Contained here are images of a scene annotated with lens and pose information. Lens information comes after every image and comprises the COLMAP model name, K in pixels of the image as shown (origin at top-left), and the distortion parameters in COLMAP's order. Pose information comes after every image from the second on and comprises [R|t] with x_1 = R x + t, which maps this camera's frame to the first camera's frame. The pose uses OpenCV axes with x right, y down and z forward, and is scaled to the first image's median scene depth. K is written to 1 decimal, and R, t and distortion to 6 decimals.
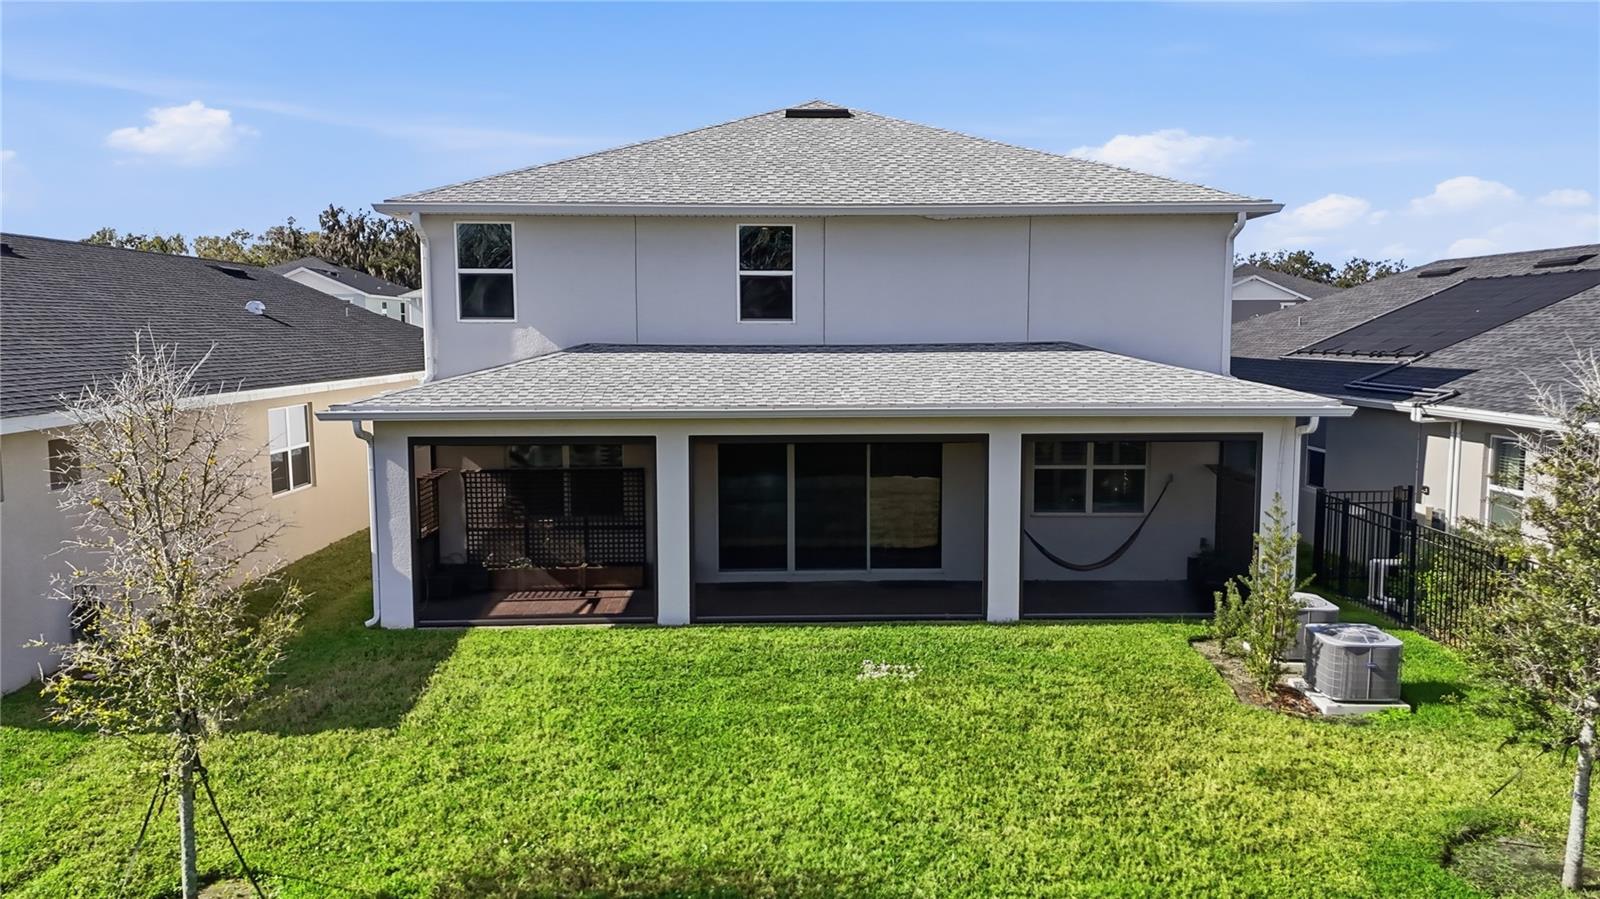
lens RADIAL K [[1161.8, 0, 800.0], [0, 1161.8, 449.5], [0, 0, 1]] dist [0.049376, -0.040871]
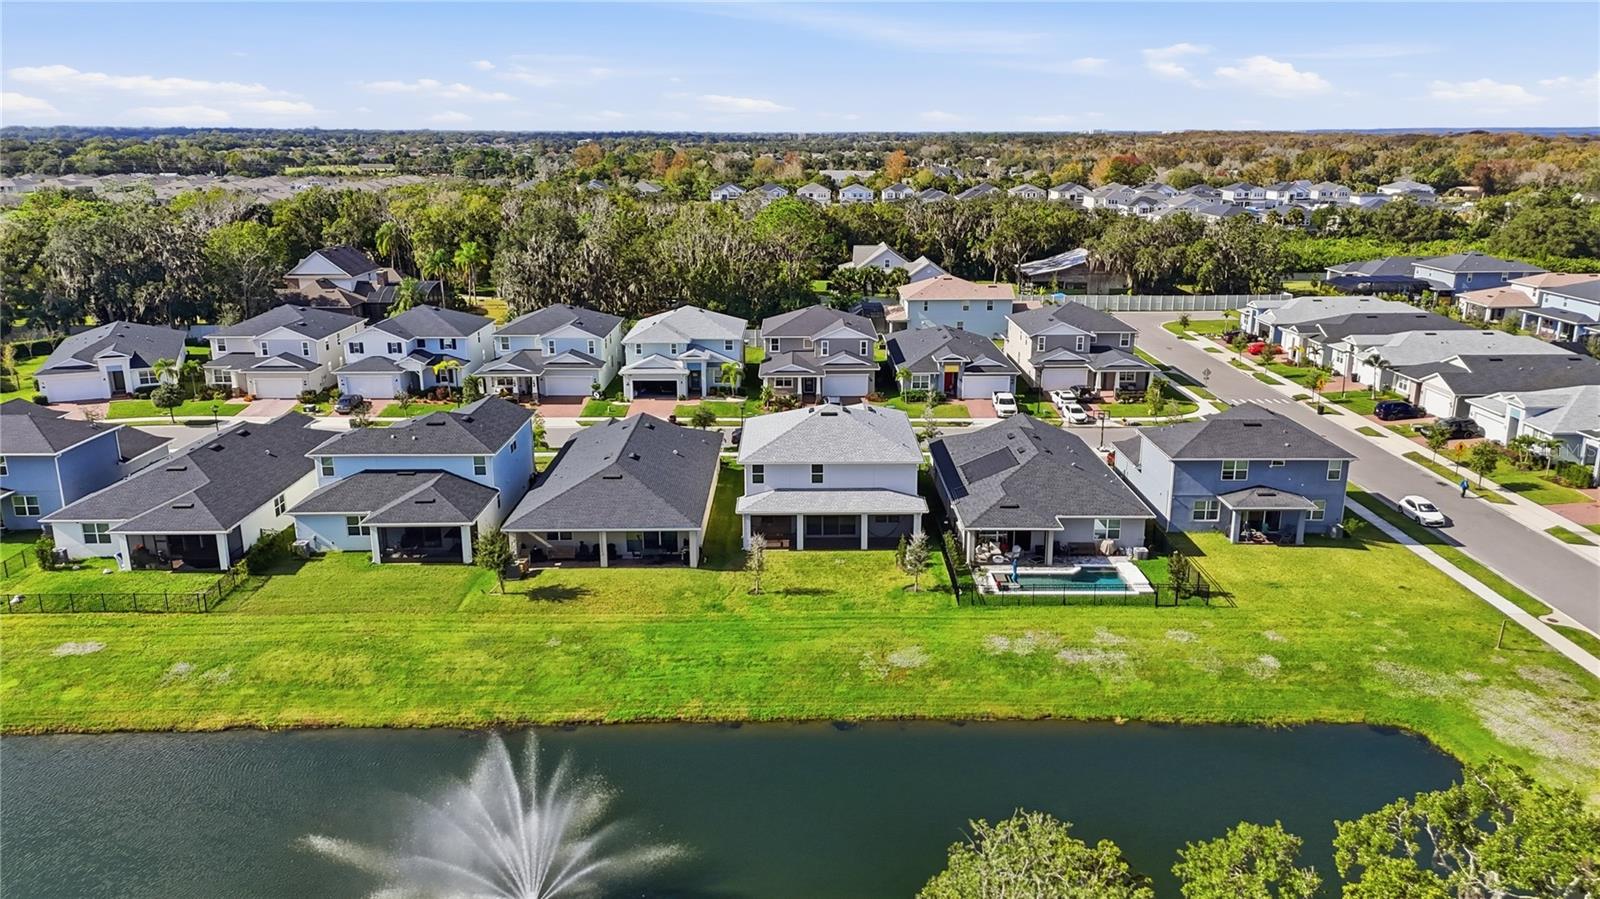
lens RADIAL K [[1161.8, 0, 800.0], [0, 1161.8, 449.5], [0, 0, 1]] dist [0.049376, -0.040871]
pose [[0.999863, 0.003786, -0.016136, -0.027532], [-0.001103, 0.986594, 0.163191, -1.144959], [0.016537, -0.163151, 0.986462, -4.065494]]
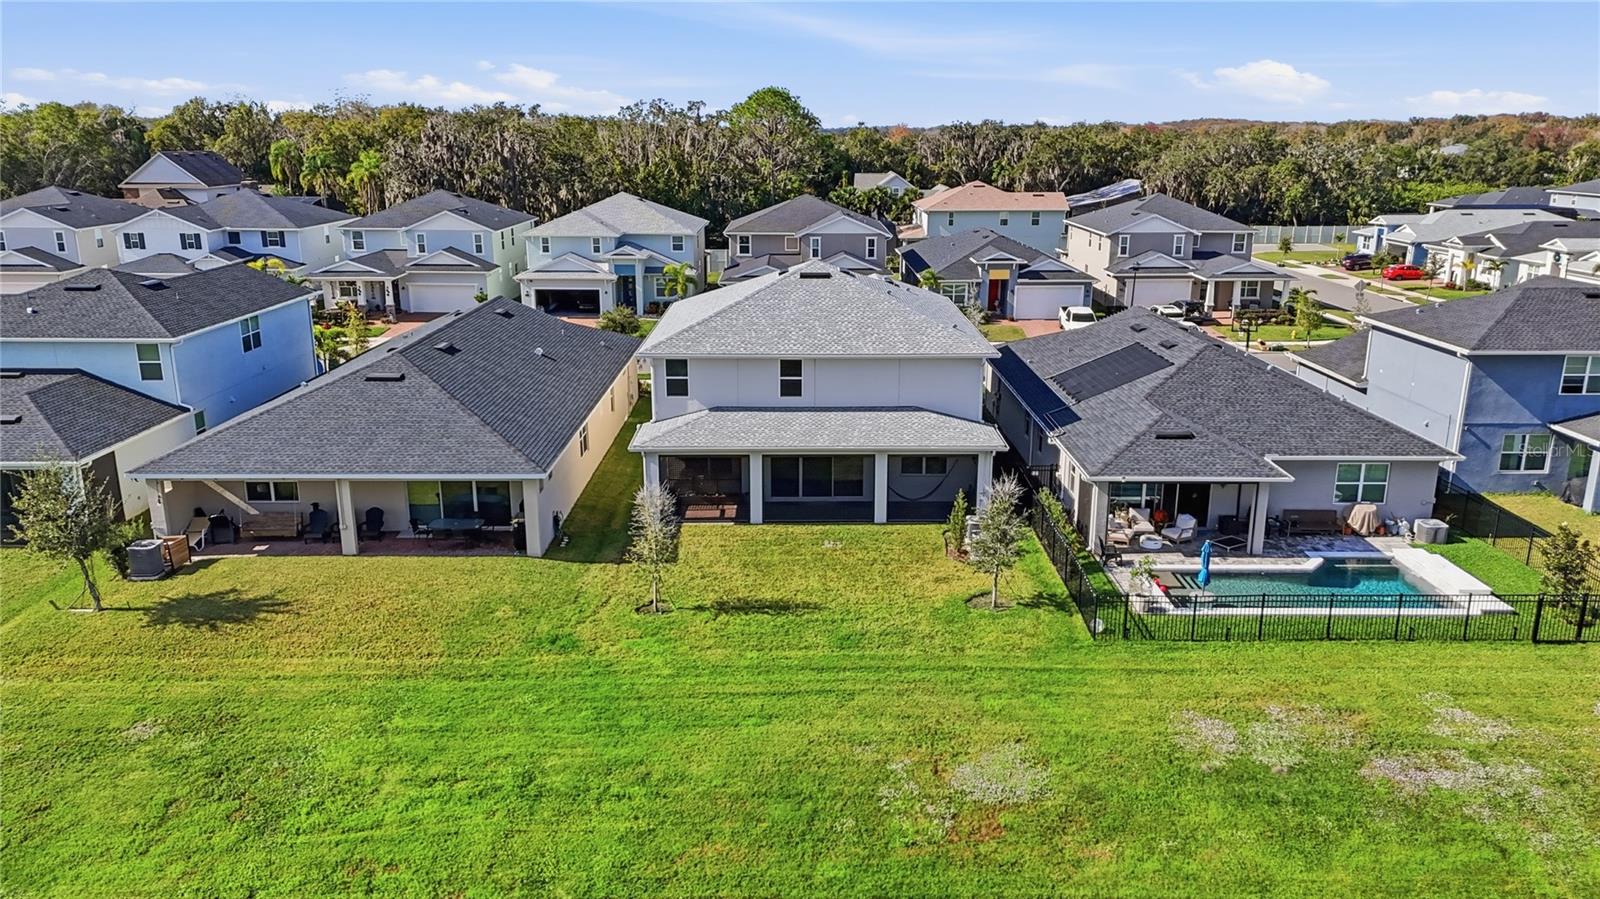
lens RADIAL K [[1161.8, 0, 800.0], [0, 1161.8, 449.5], [0, 0, 1]] dist [0.049376, -0.040871]
pose [[0.999866, 0.007439, -0.014612, 0.029530], [-0.004945, 0.986473, 0.163852, -0.457860], [0.015633, -0.163758, 0.986377, -1.616004]]
